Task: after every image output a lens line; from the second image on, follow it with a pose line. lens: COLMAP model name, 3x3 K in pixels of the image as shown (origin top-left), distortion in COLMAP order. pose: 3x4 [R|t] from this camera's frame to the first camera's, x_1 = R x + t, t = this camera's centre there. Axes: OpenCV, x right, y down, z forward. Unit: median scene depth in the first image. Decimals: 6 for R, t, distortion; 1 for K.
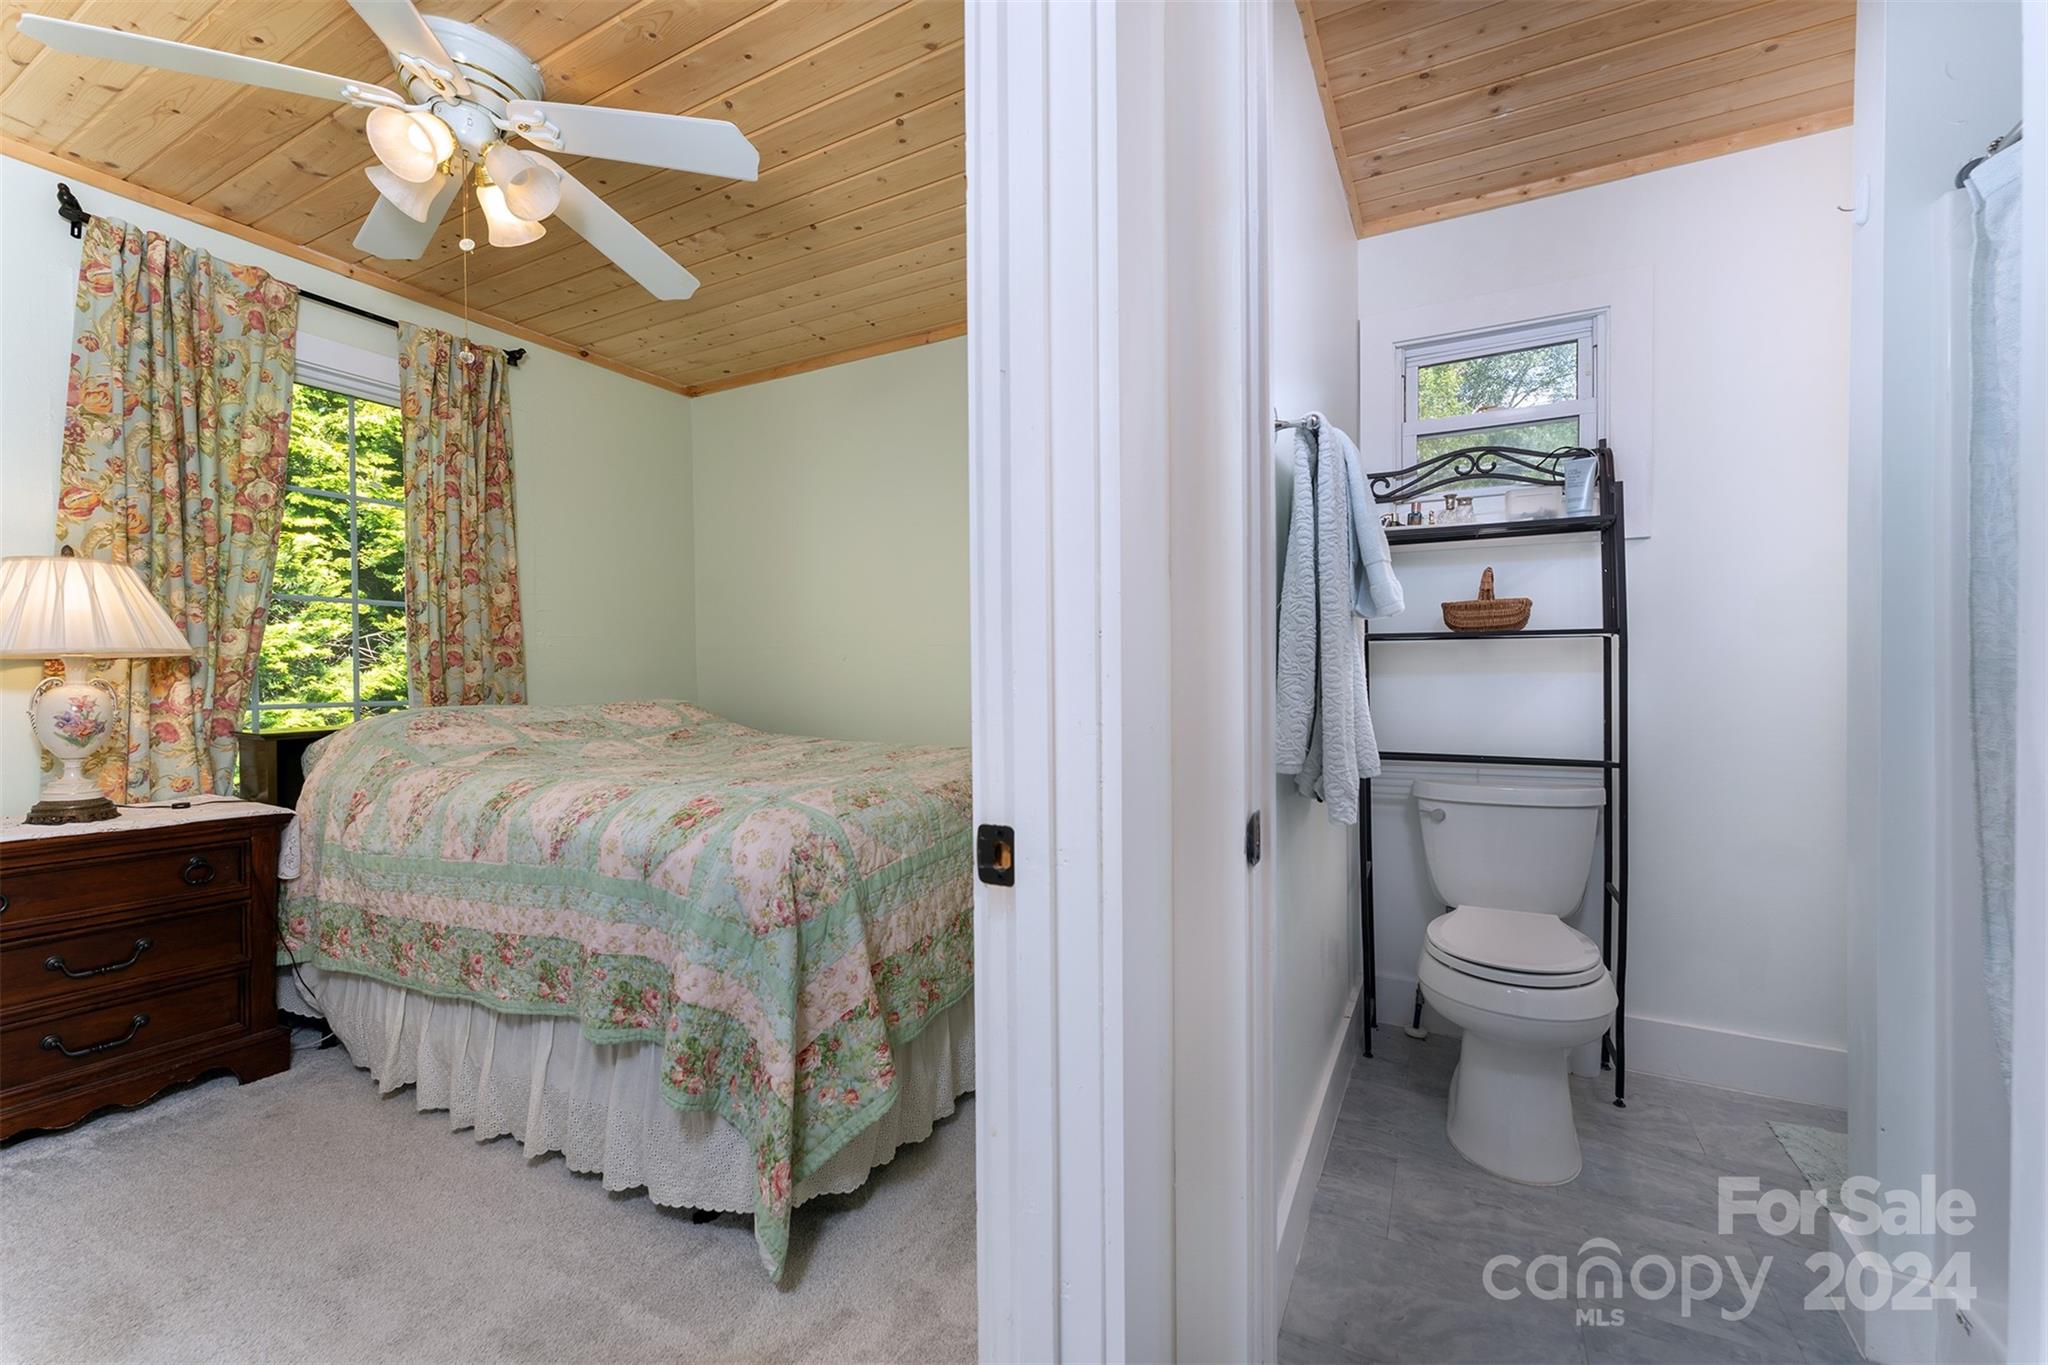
lens RADIAL K [[819.8, 0, 1024.0], [0, 819.8, 682.5], [0, 0, 1]] dist [-0.001433, -0.000603]
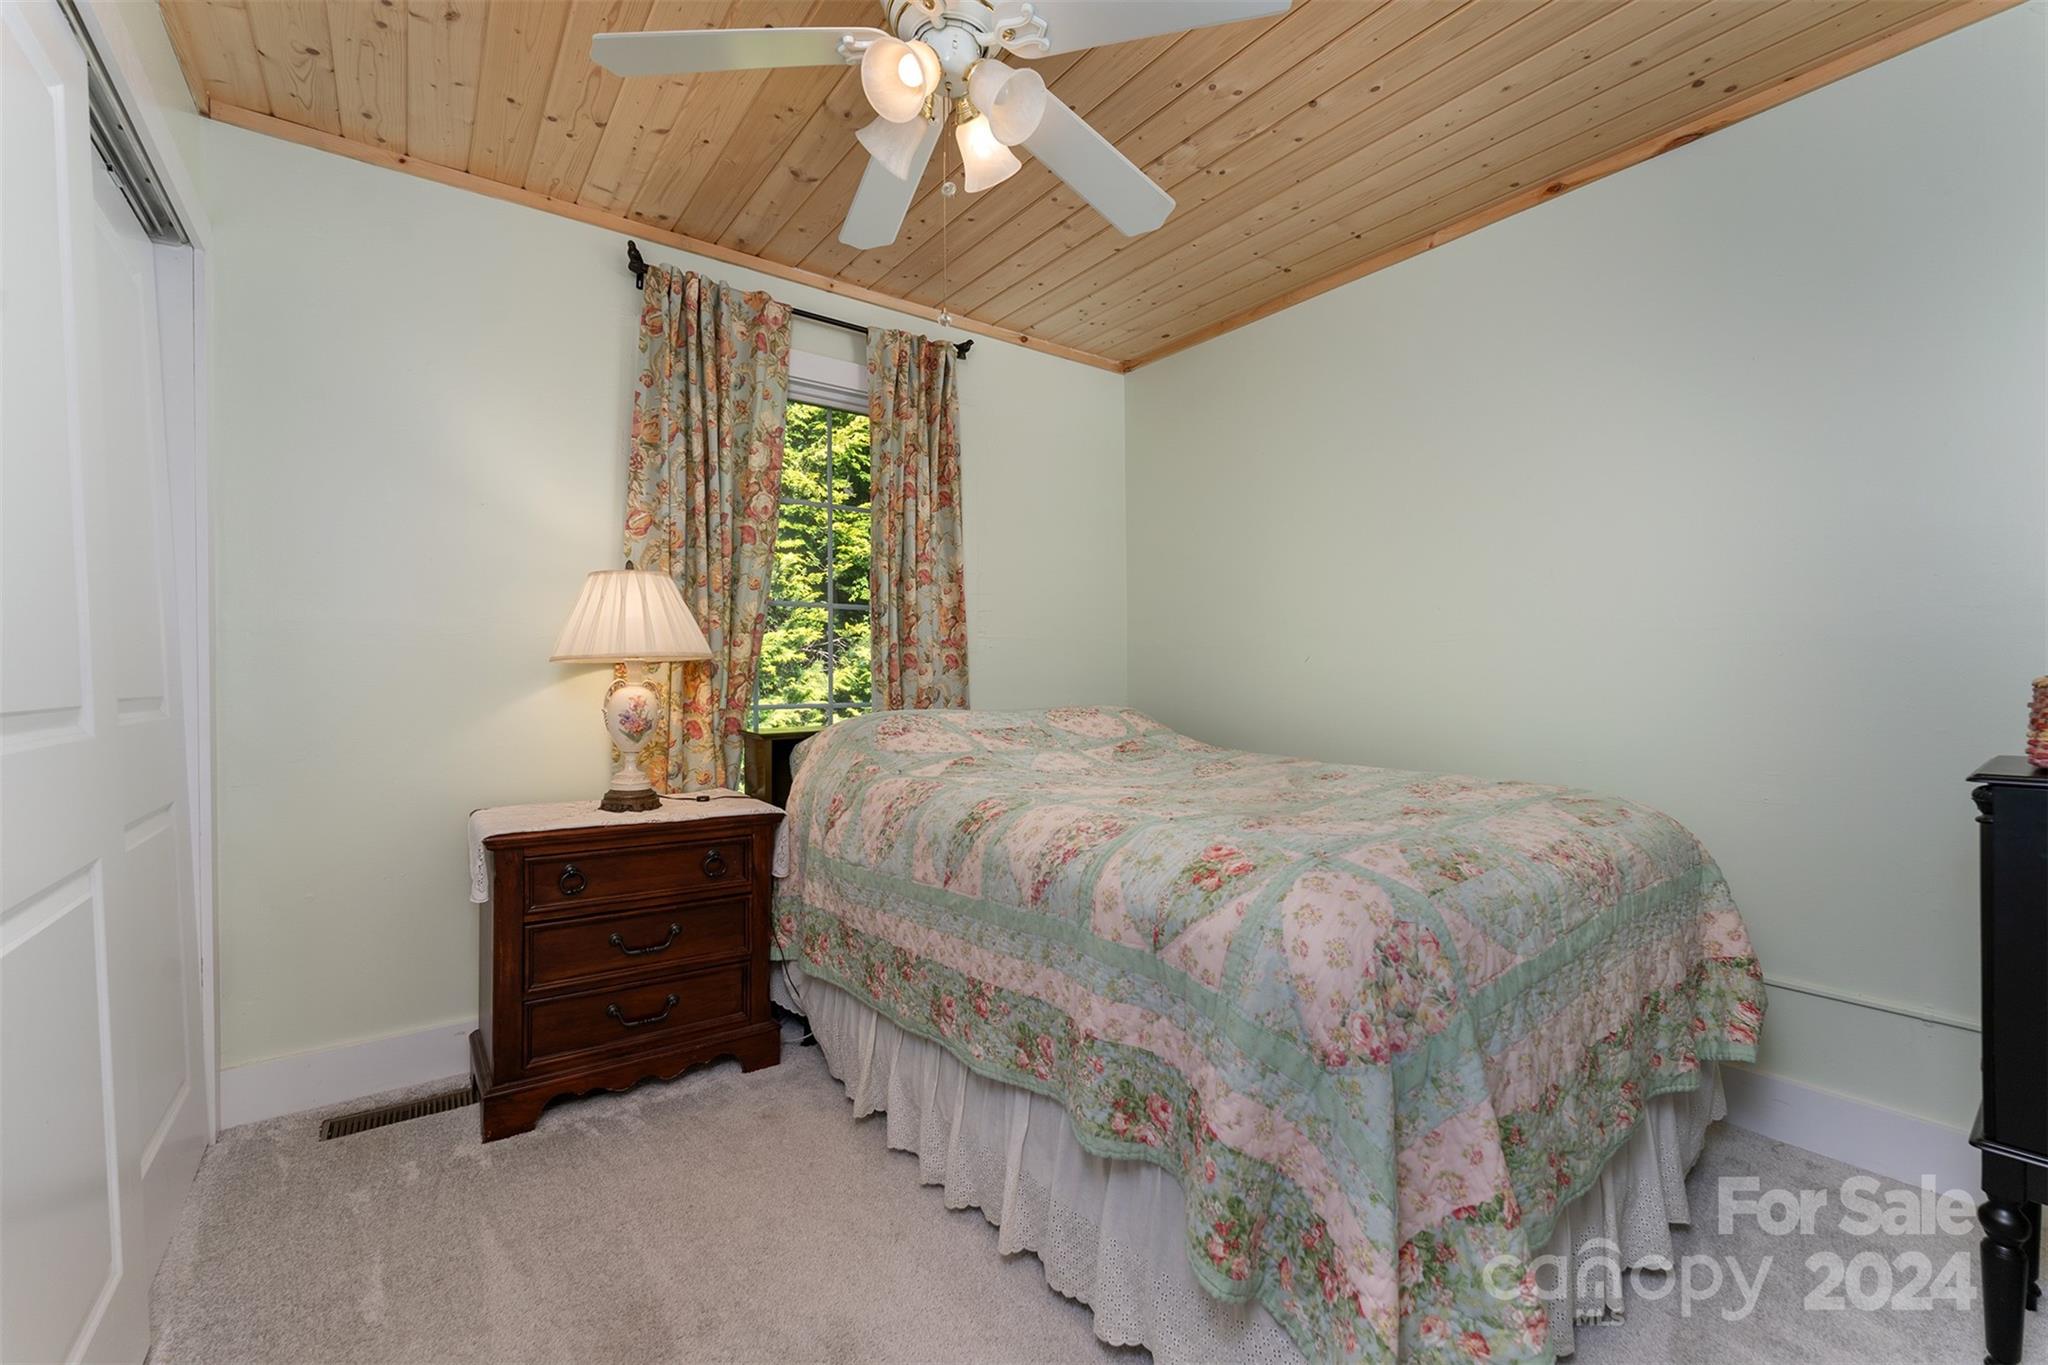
lens RADIAL K [[870.6, 0, 1017.1], [0, 870.6, 678.0], [0, 0, 1]] dist [-0.018510, -0.000356]
pose [[0.896634, 0.003853, -0.442756, -0.168726], [-0.007834, 0.999944, -0.007163, -0.003272], [0.442704, 0.009891, 0.896613, 0.171065]]
